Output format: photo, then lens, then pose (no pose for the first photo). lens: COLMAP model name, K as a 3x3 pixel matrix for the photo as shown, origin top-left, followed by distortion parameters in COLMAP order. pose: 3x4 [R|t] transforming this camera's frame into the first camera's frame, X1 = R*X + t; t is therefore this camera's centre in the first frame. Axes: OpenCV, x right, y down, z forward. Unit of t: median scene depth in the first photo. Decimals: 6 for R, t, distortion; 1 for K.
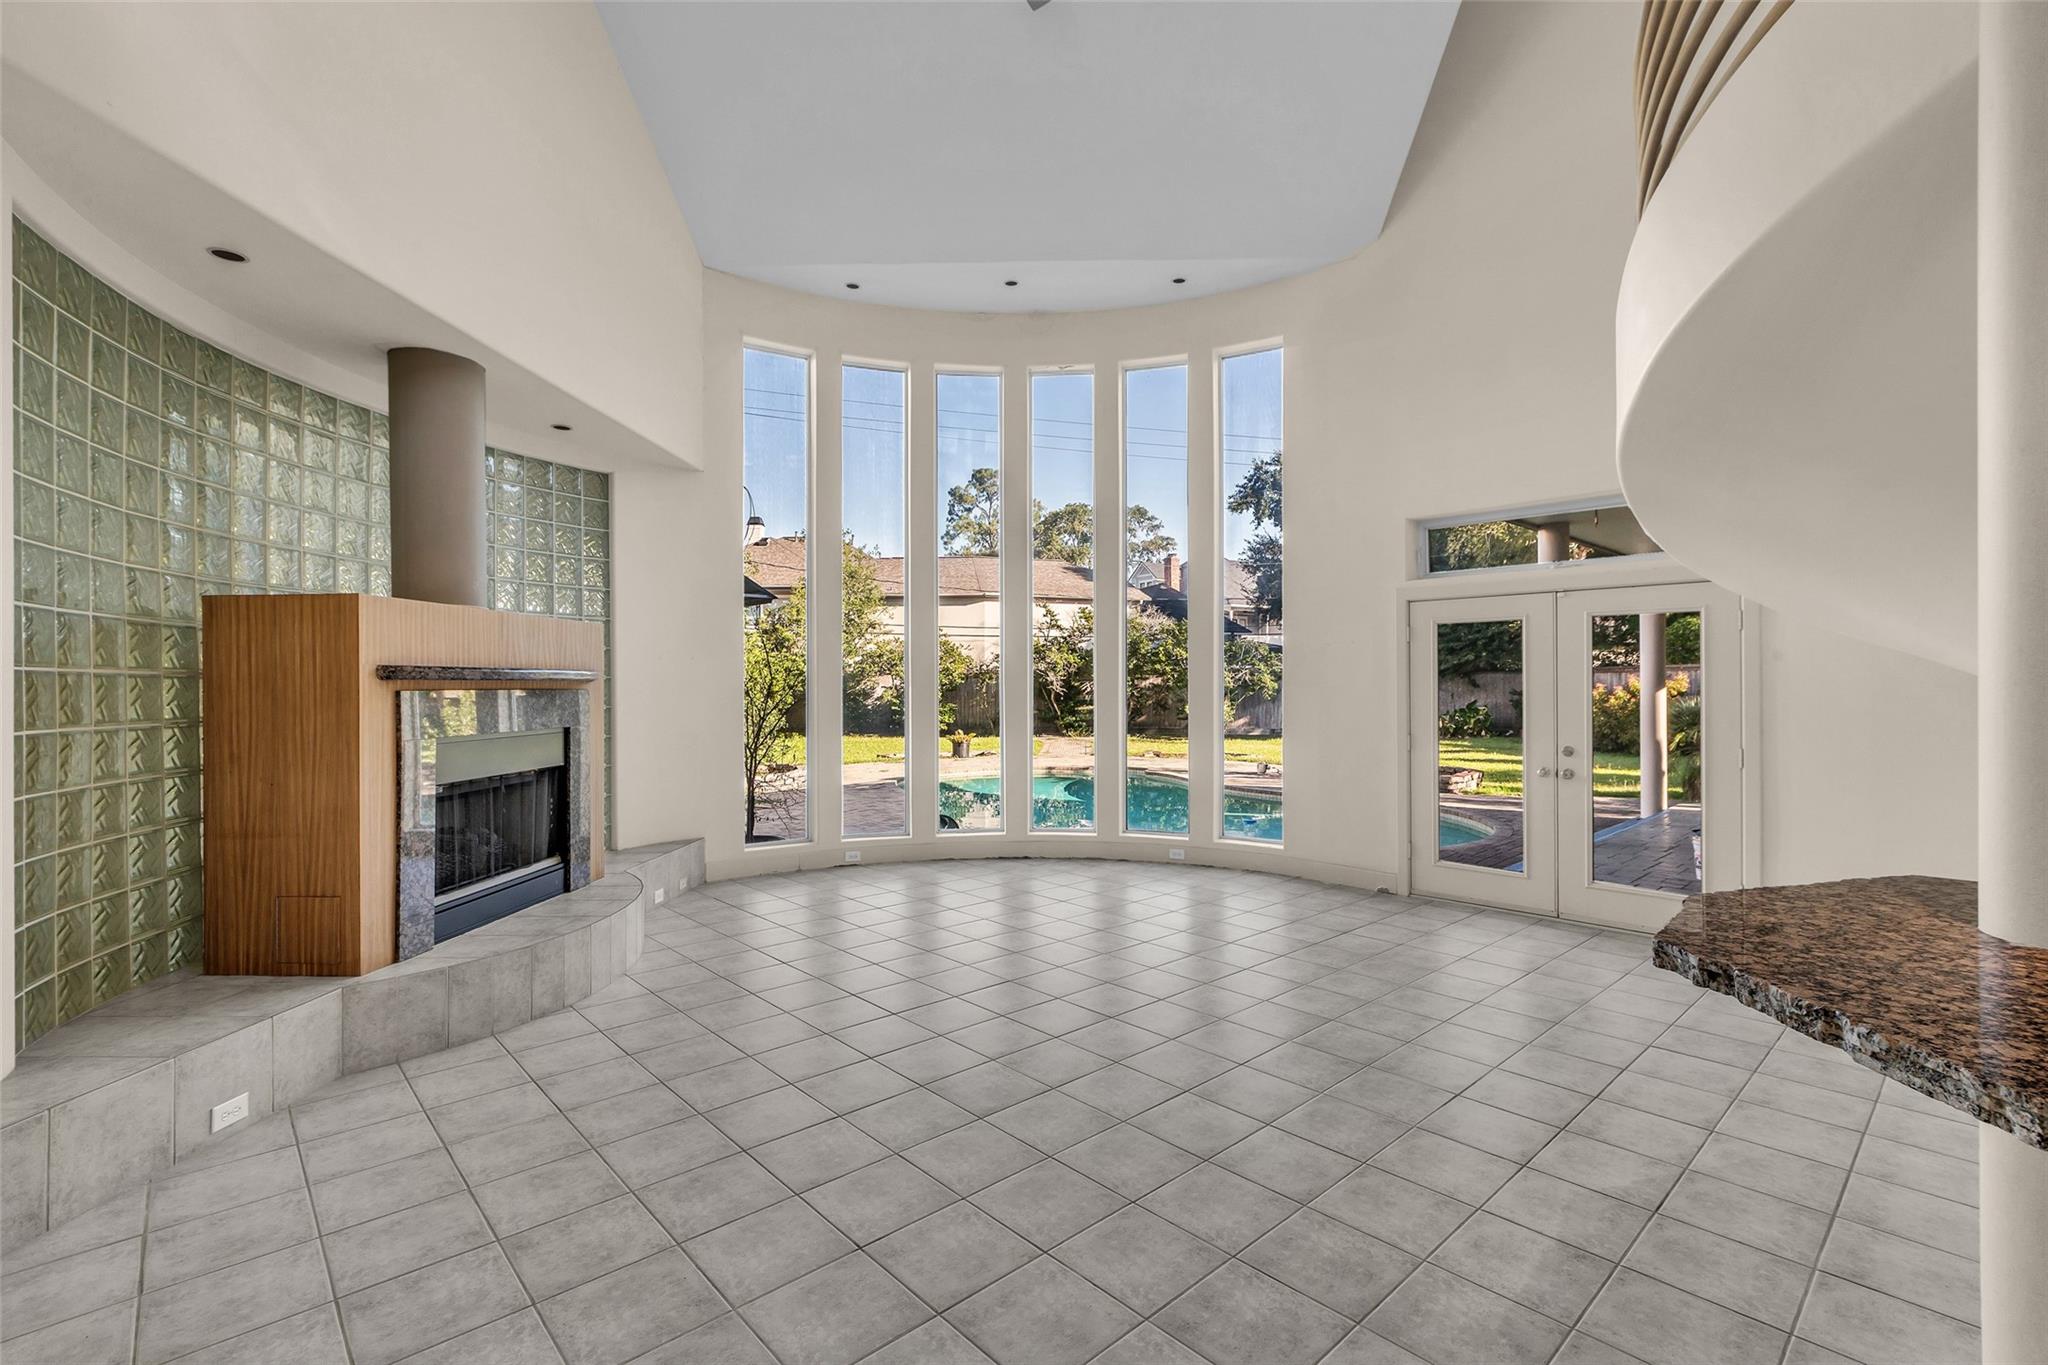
lens RADIAL K [[920.5, 0, 1037.7], [0, 920.5, 685.2], [0, 0, 1]] dist [0.004358, 0.000266]
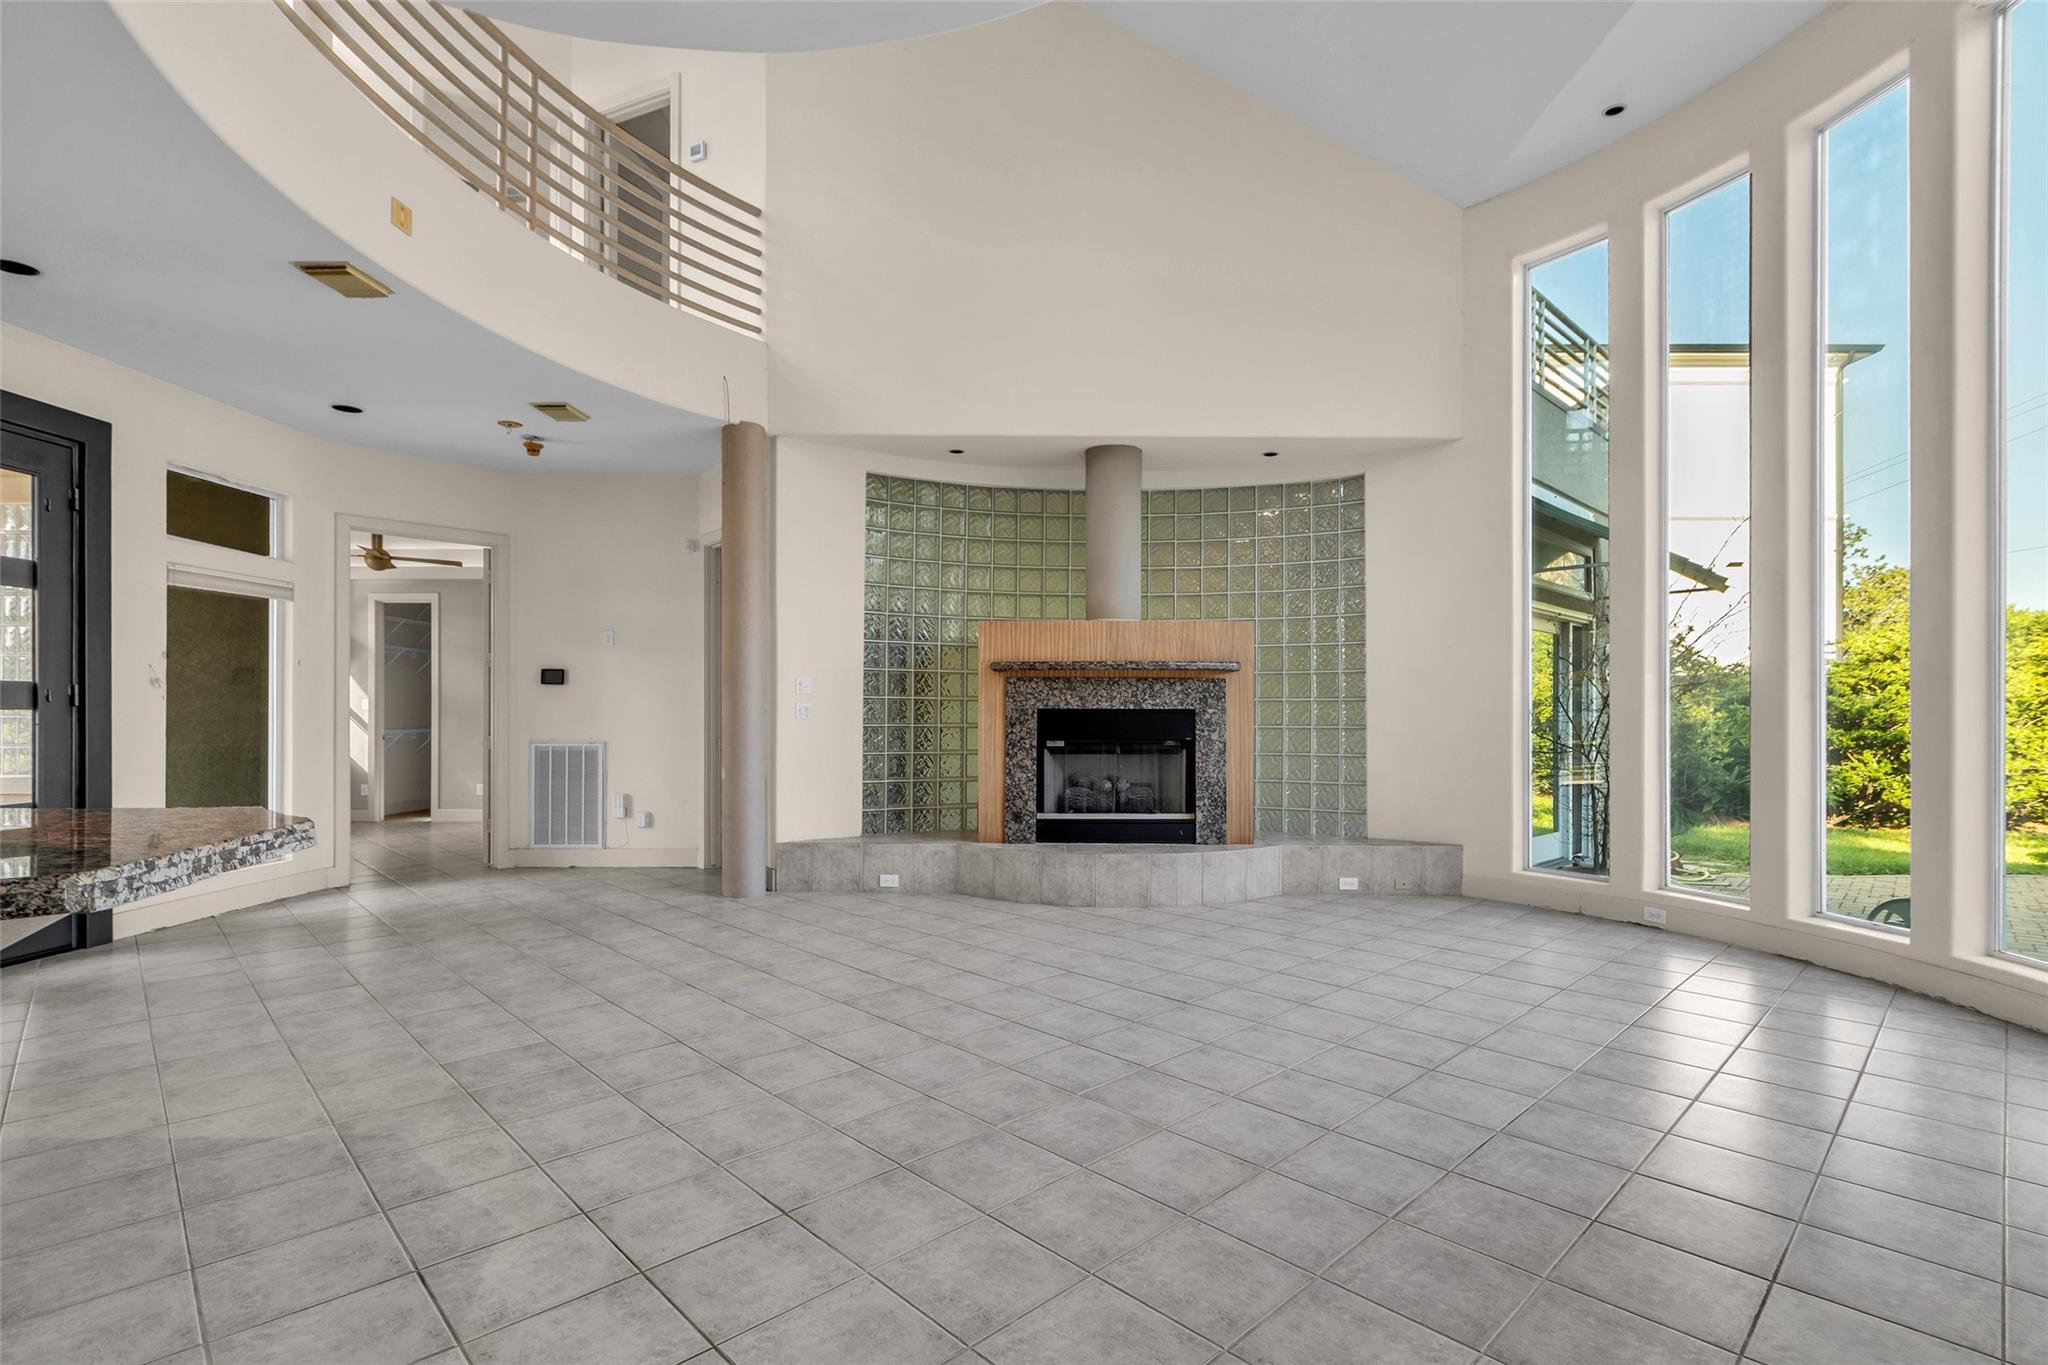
lens RADIAL K [[936.5, 0, 1023.7], [0, 936.5, 721.0], [0, 0, 1]] dist [0.000335, 0.000187]
pose [[0.033443, 0.008382, -0.999405, 1.246287], [-0.005349, 0.999952, 0.008208, 0.090152], [0.999426, 0.005071, 0.033486, 1.260099]]
